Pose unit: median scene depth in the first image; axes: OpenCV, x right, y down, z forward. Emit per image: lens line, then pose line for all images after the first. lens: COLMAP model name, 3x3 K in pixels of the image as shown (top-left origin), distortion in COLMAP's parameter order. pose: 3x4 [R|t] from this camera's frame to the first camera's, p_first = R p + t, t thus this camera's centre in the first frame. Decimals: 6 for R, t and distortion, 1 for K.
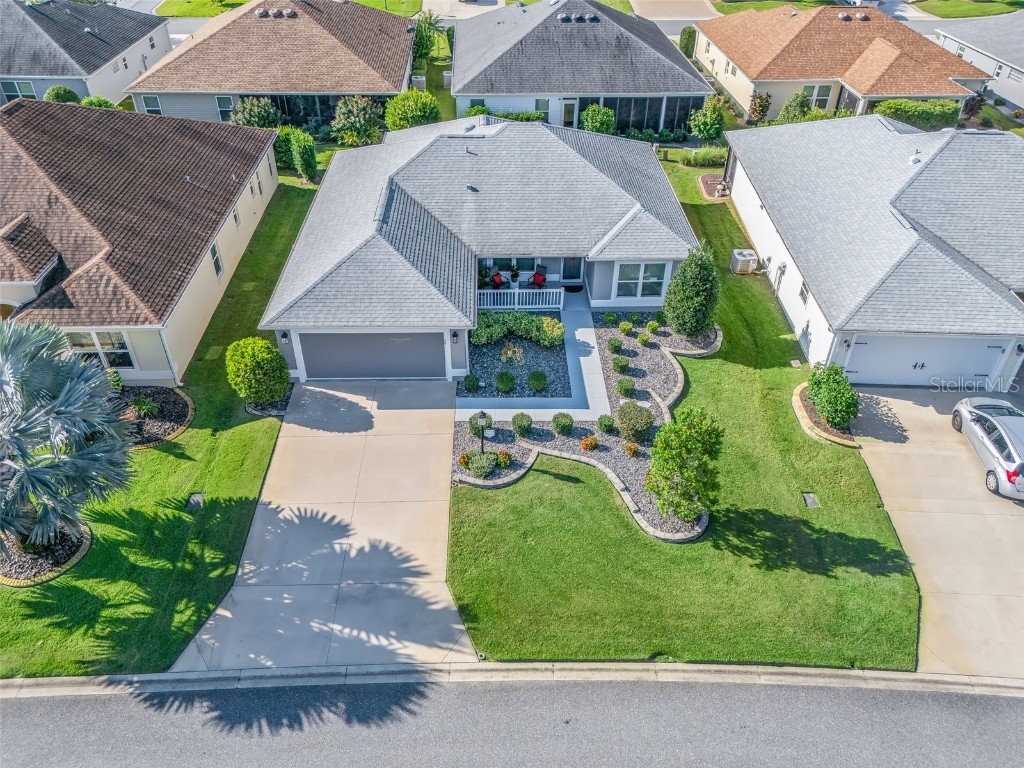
lens RADIAL K [[743.6, 0, 512.0], [0, 743.6, 384.0], [0, 0, 1]] dist [0.061709, -0.001777]
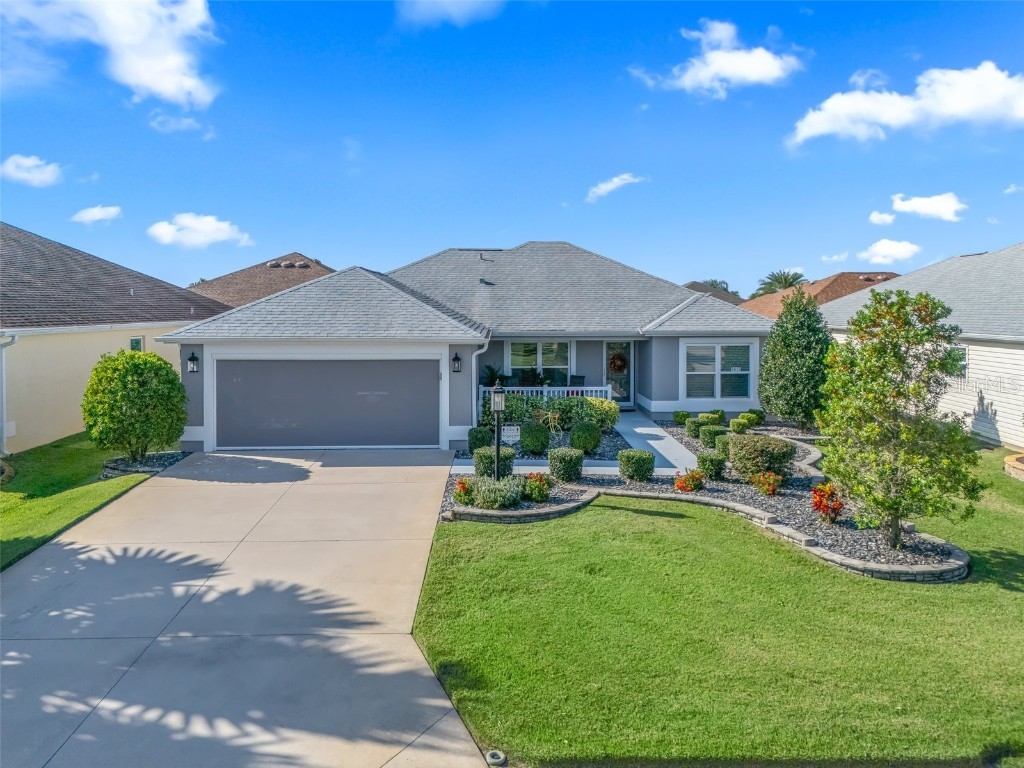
lens RADIAL K [[743.6, 0, 512.0], [0, 743.6, 384.0], [0, 0, 1]] dist [0.061709, -0.001777]
pose [[0.999907, -0.010846, -0.008265, -0.026044], [0.003440, 0.787168, -0.616729, 0.409654], [0.013195, 0.616644, 0.787132, 0.570600]]
